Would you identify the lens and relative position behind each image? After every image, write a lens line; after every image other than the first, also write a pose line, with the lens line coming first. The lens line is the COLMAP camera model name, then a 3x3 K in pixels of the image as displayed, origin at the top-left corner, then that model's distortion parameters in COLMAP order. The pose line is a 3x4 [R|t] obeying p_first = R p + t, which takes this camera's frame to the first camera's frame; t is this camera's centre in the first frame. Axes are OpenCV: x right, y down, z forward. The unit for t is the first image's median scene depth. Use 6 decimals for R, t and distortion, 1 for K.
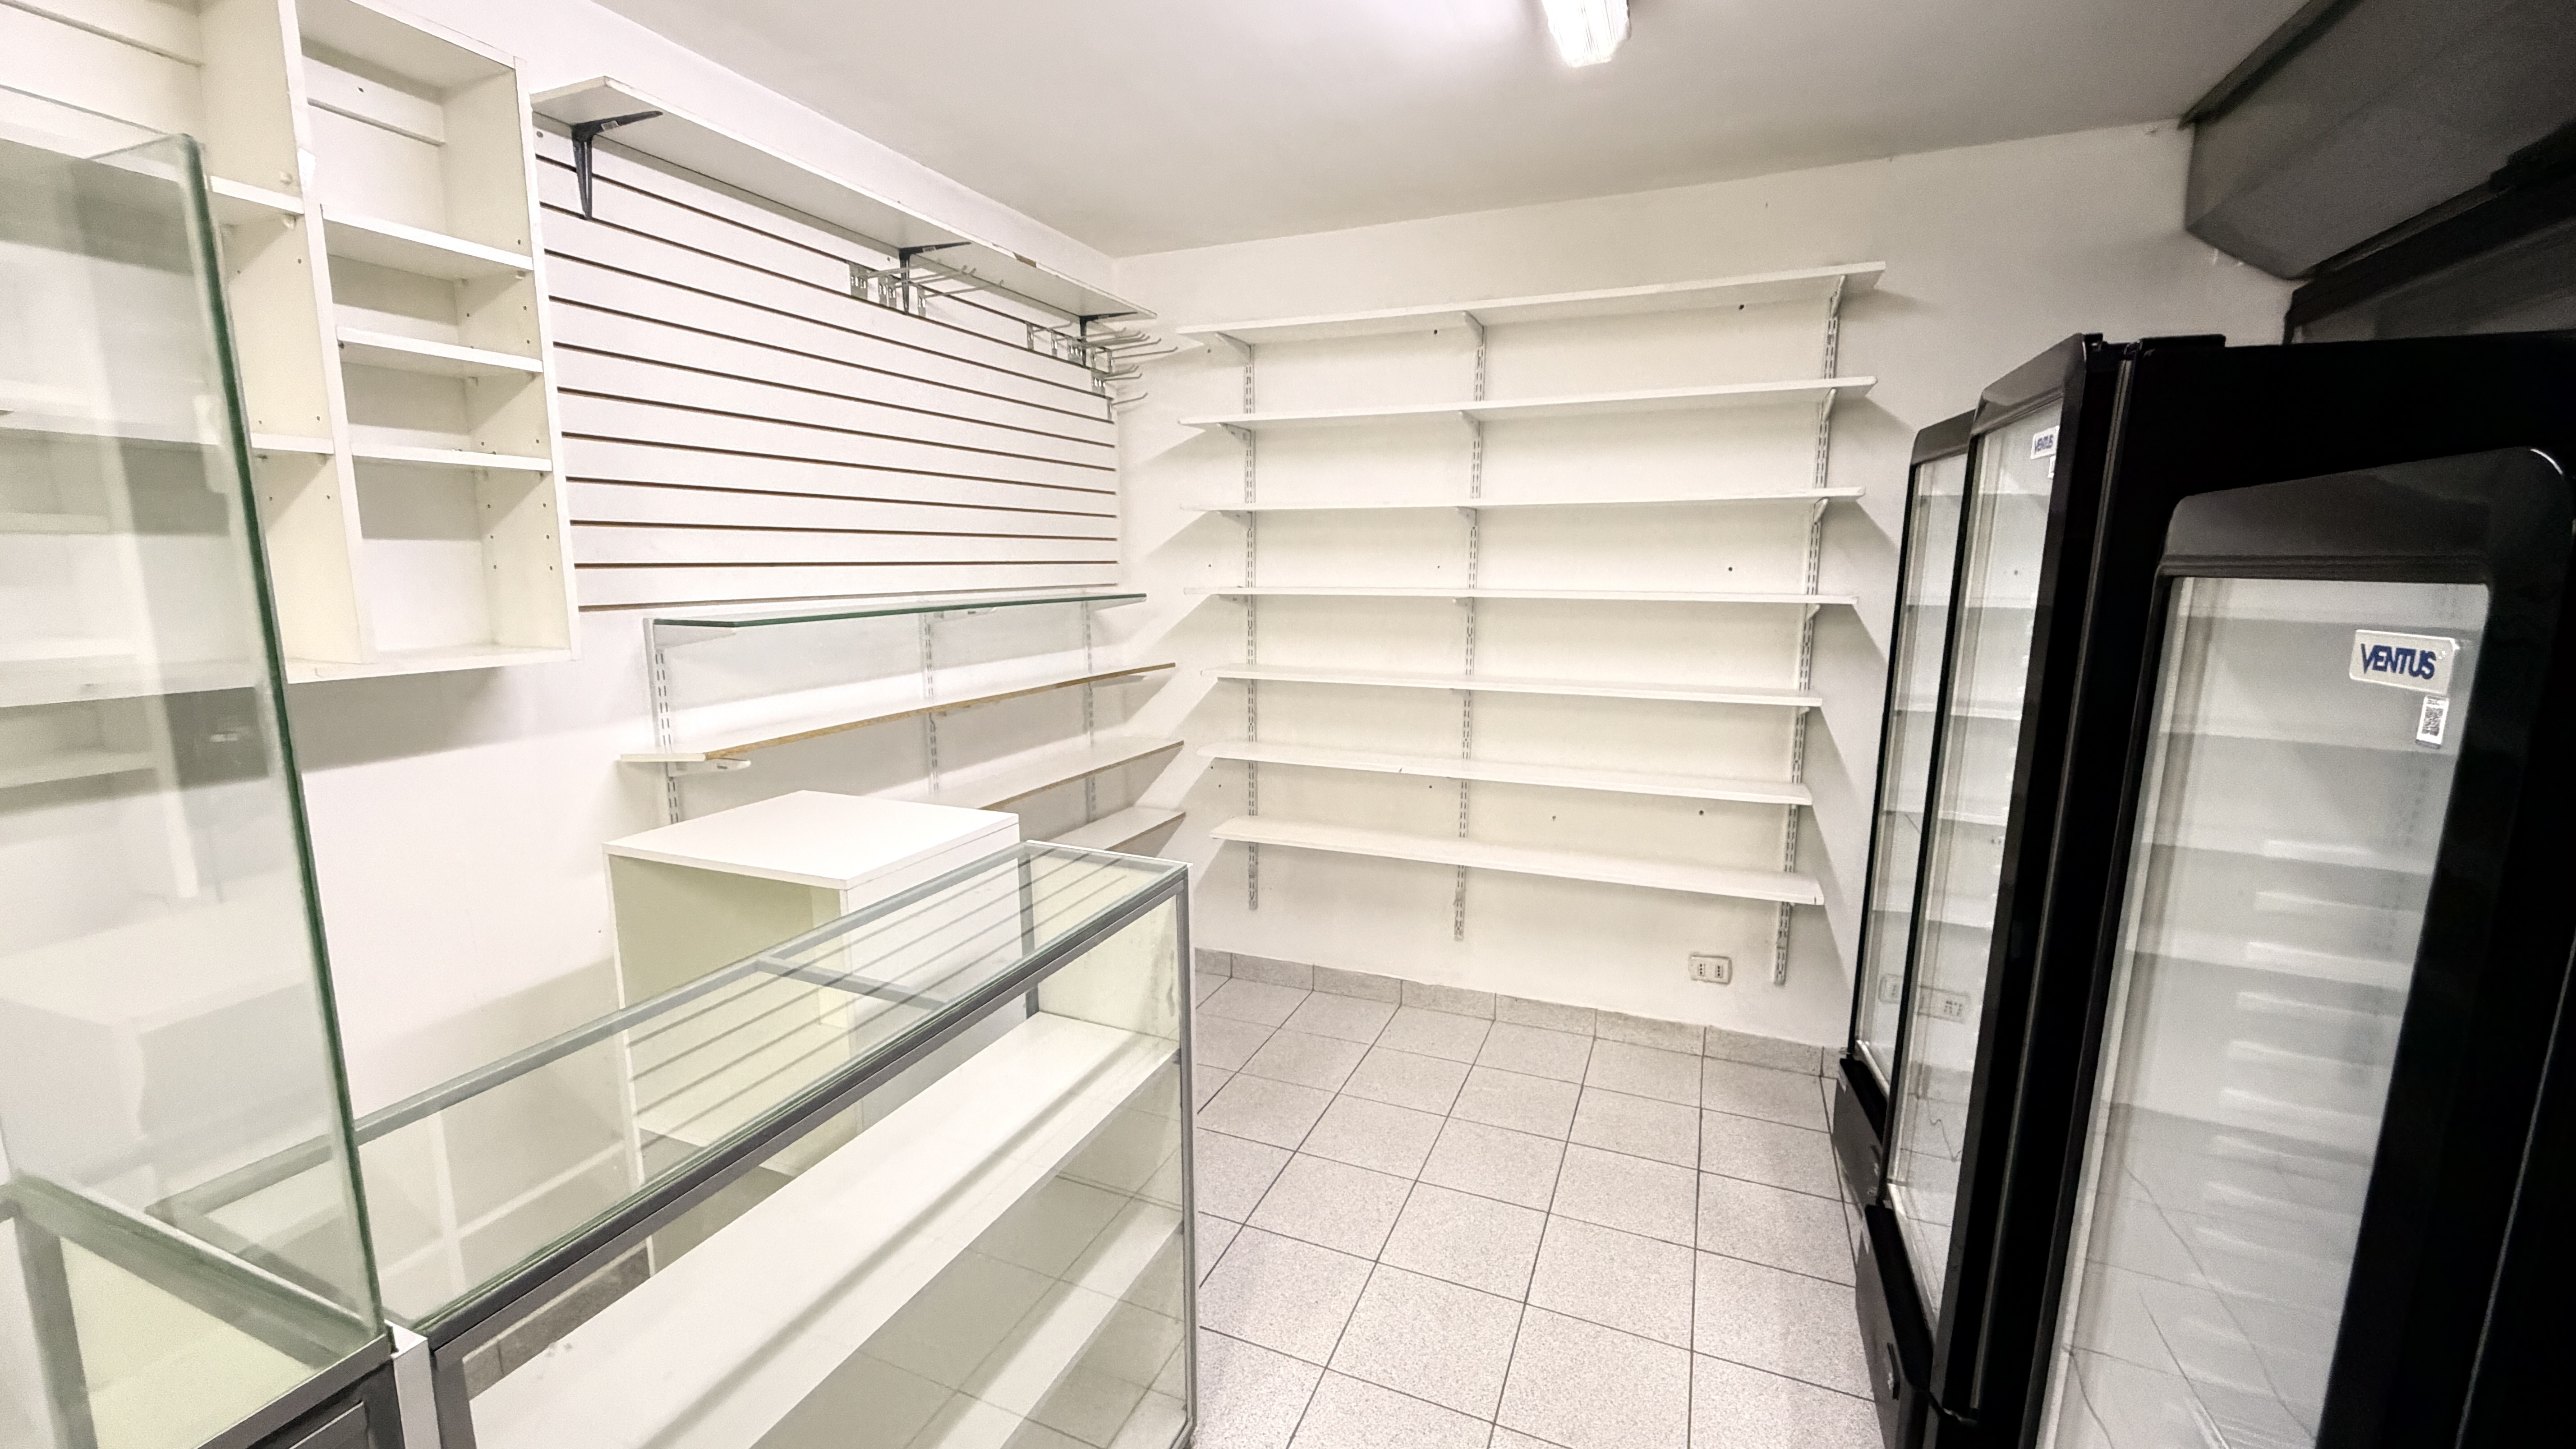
lens RADIAL K [[1022.4, 0, 1278.2], [0, 1022.4, 723.8], [0, 0, 1]] dist [-0.000323, 0.000462]
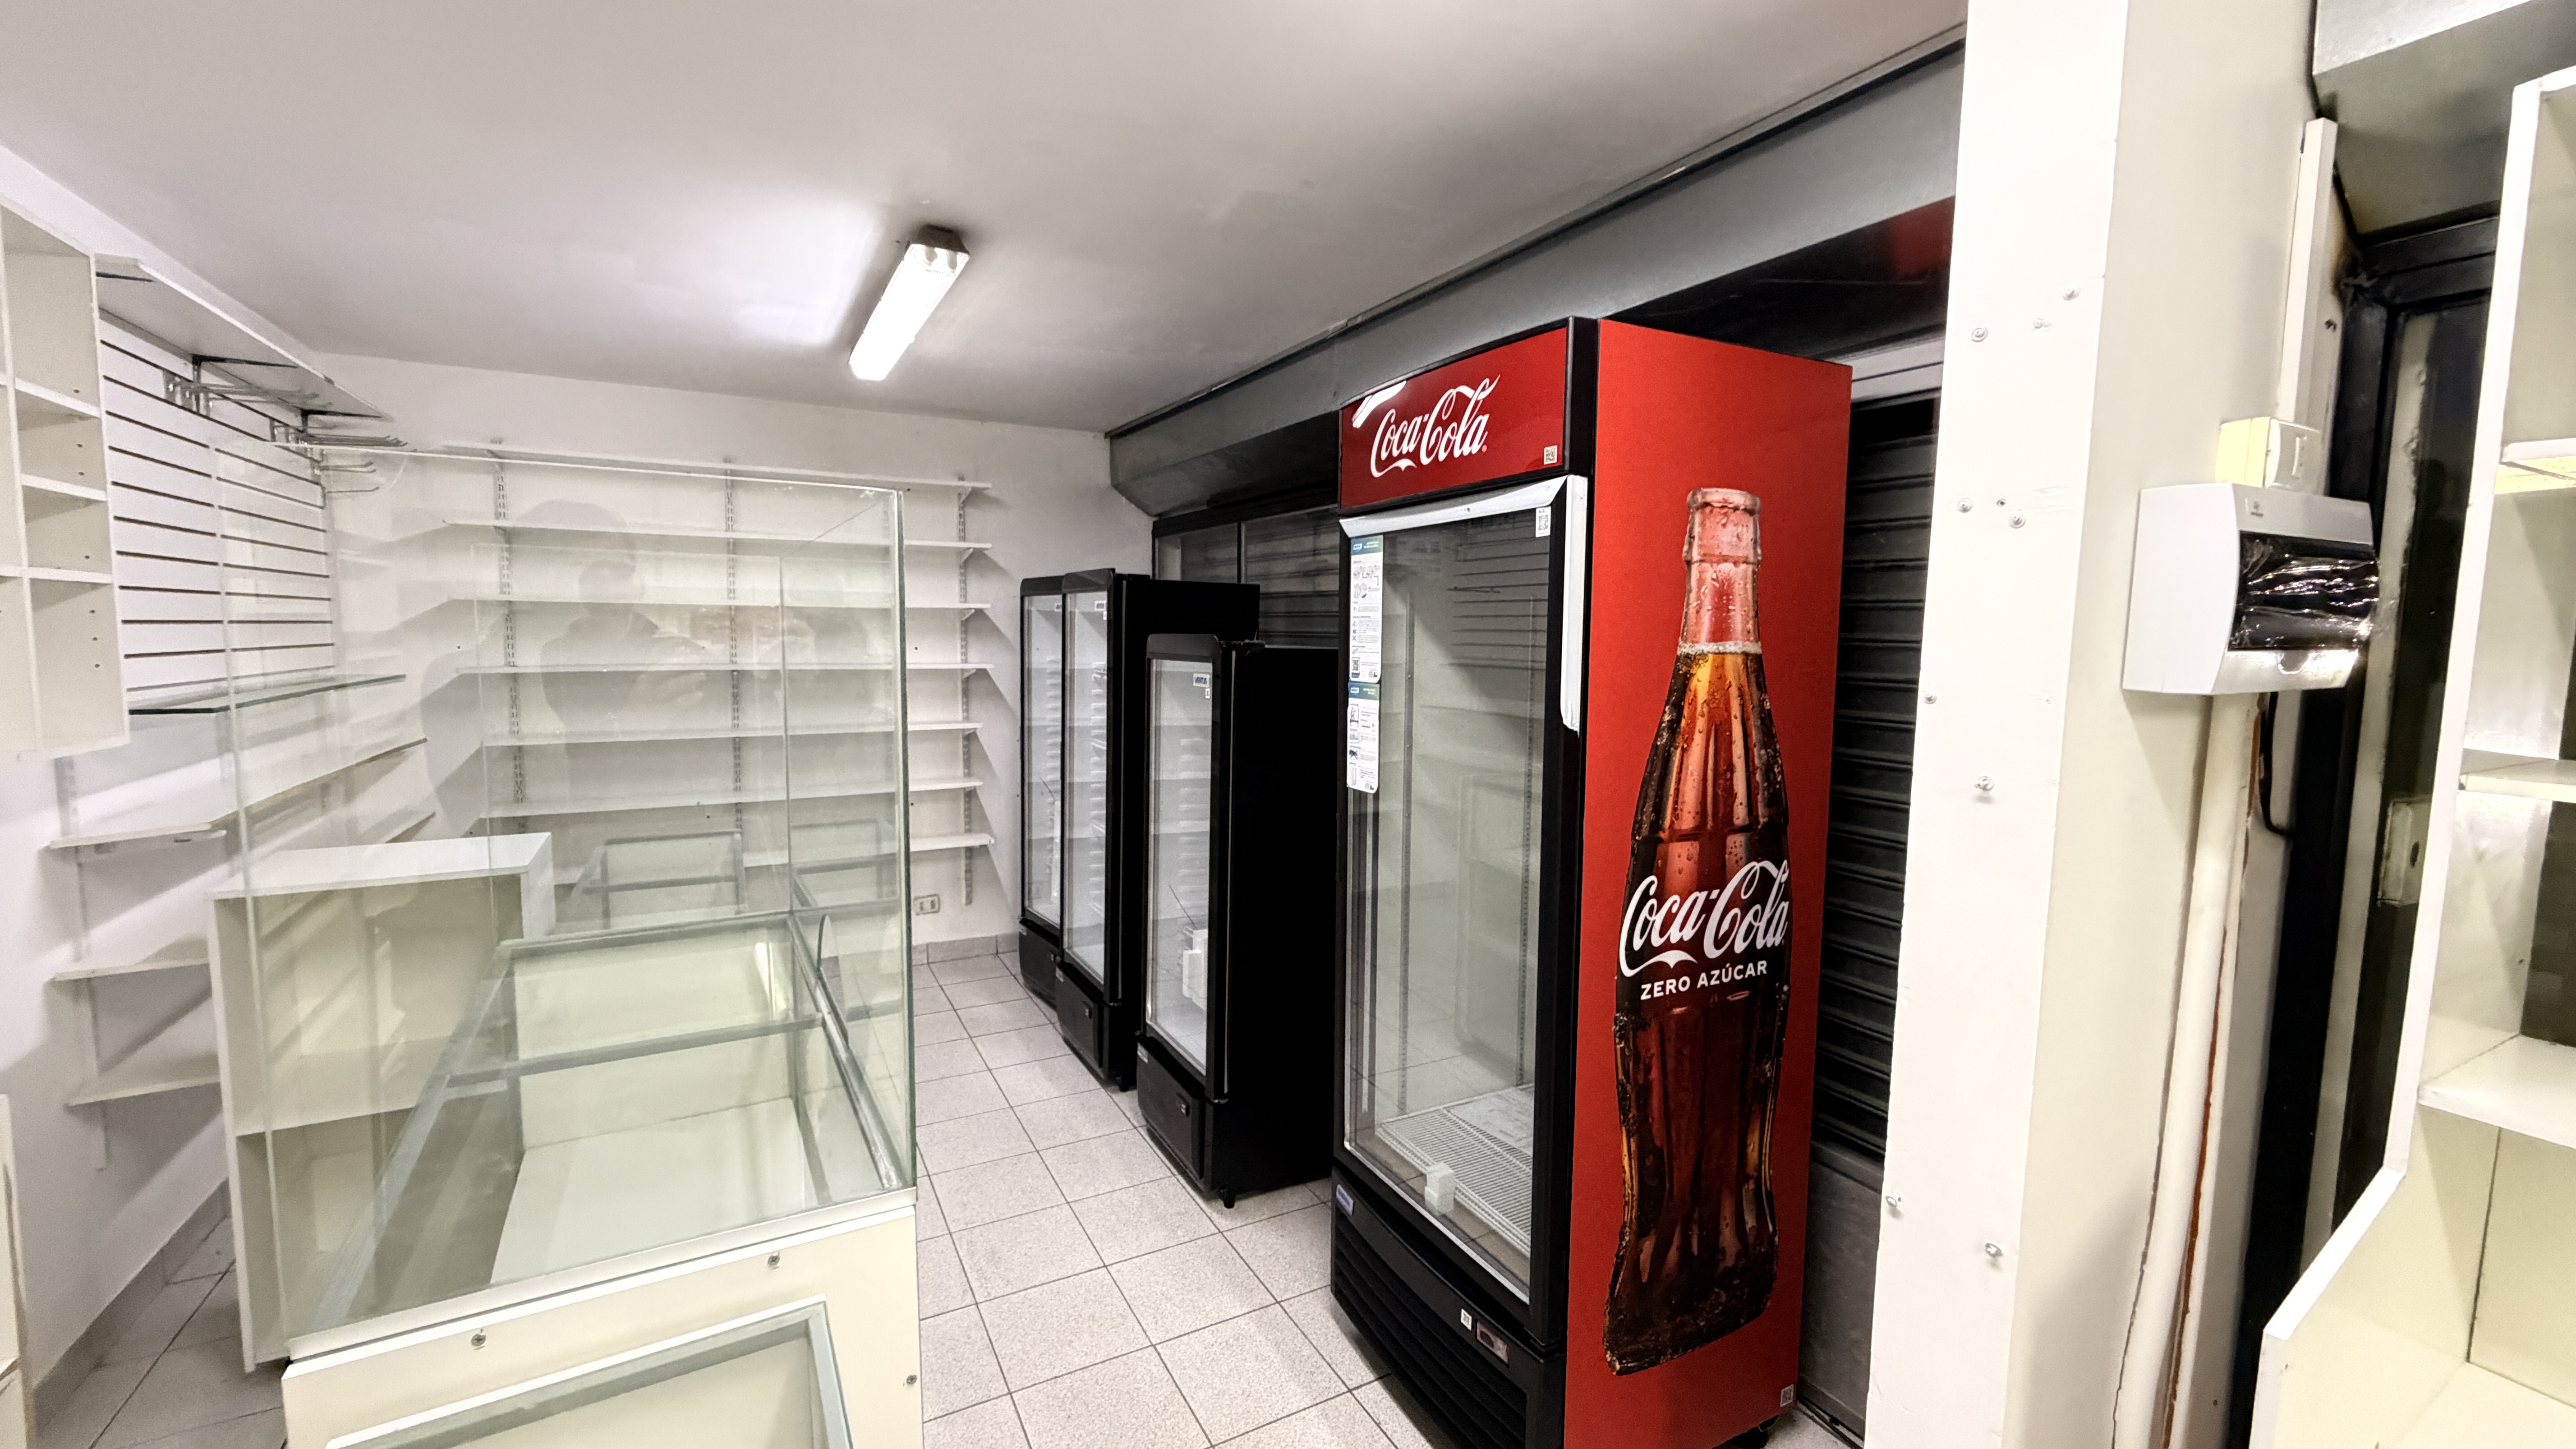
lens RADIAL K [[1022.4, 0, 1278.2], [0, 1022.4, 723.8], [0, 0, 1]] dist [-0.000323, 0.000462]
pose [[0.622390, -0.066651, 0.779864, -0.491781], [0.114766, 0.993370, -0.006694, 0.044478], [-0.774248, 0.093668, 0.625913, -0.458092]]
